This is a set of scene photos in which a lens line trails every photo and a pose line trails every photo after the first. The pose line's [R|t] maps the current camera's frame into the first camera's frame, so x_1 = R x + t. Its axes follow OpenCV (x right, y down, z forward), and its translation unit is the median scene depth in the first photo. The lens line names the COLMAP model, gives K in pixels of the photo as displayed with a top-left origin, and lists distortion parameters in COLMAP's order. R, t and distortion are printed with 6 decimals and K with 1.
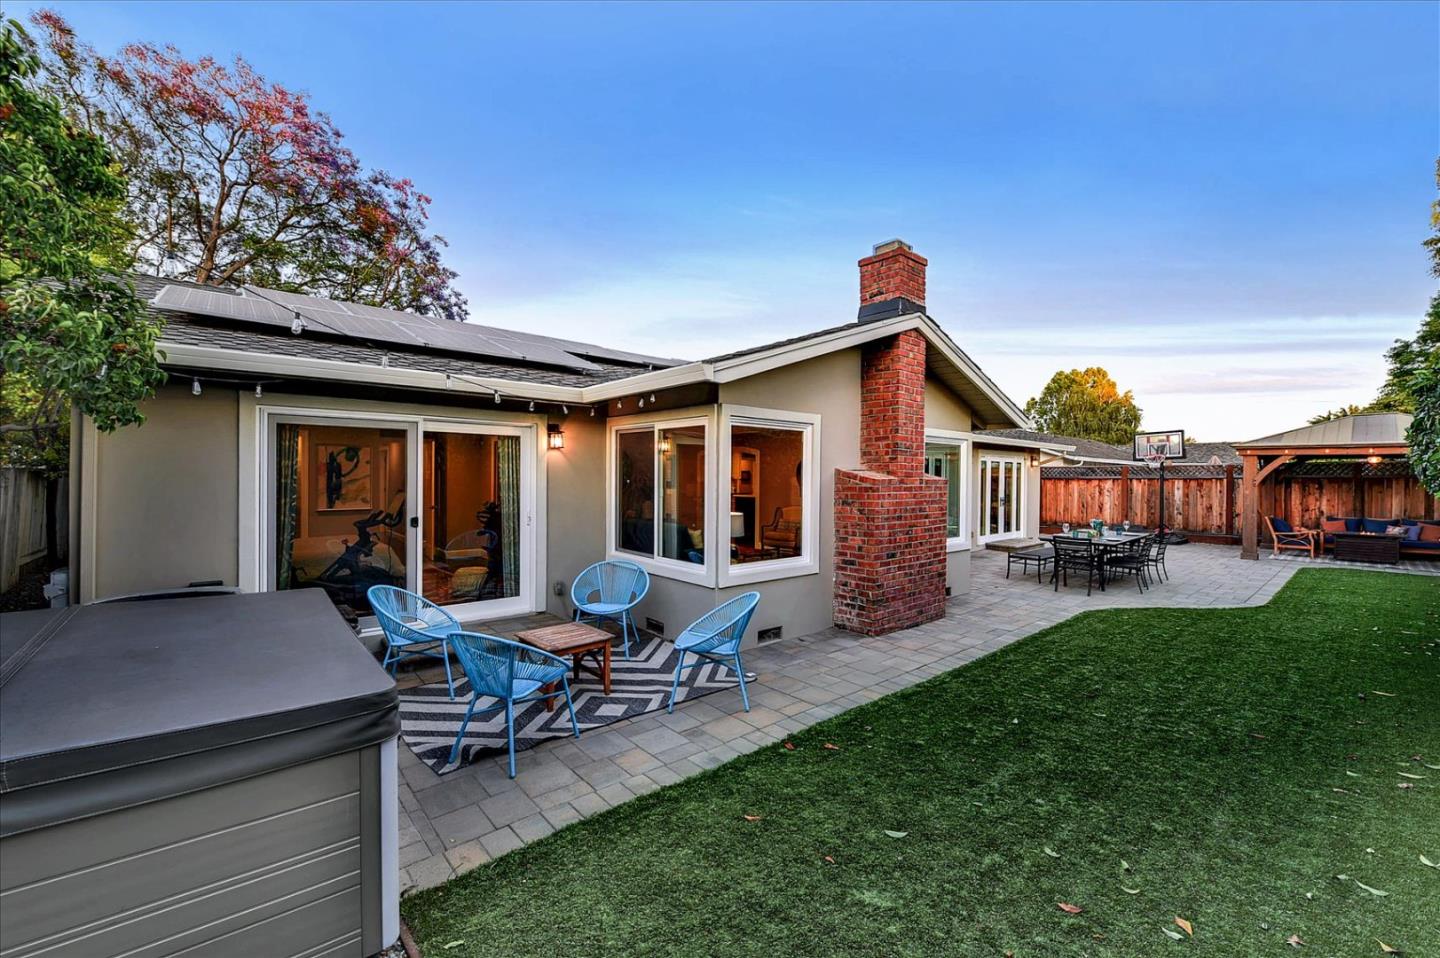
lens RADIAL K [[577.8, 0, 725.4], [0, 577.8, 479.1], [0, 0, 1]] dist [0.000905, -0.002513]
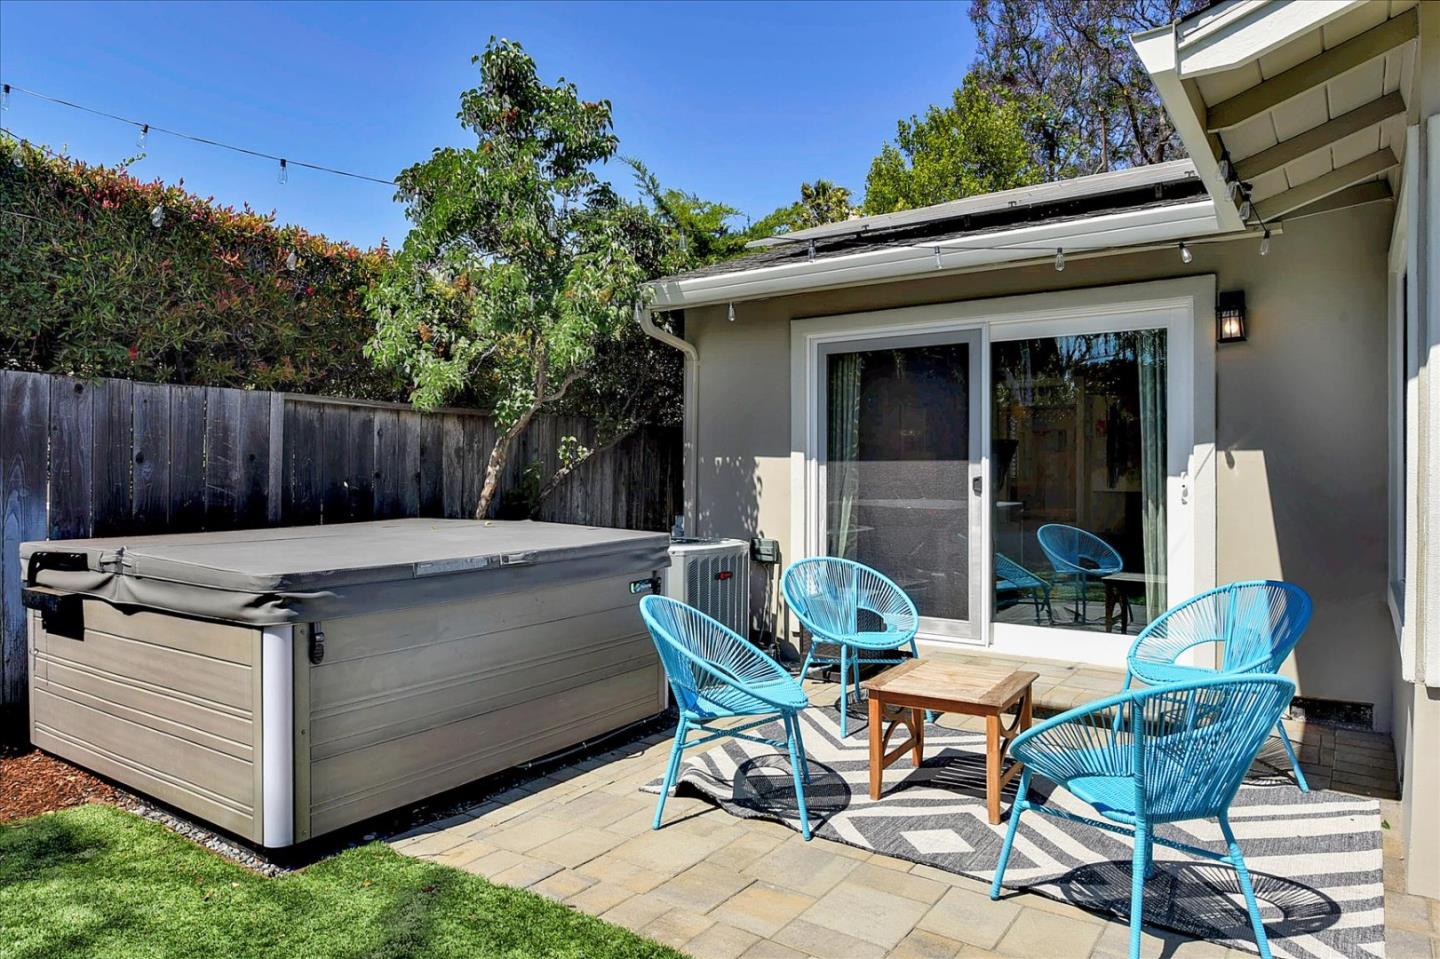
lens RADIAL K [[916.5, 0, 721.0], [0, 916.5, 478.4], [0, 0, 1]] dist [-0.001326, -0.000018]
pose [[0.247603, -0.005962, -0.968843, 0.447358], [-0.000028, 0.999981, -0.006160, 0.087786], [0.968862, 0.001553, 0.247598, 0.559445]]
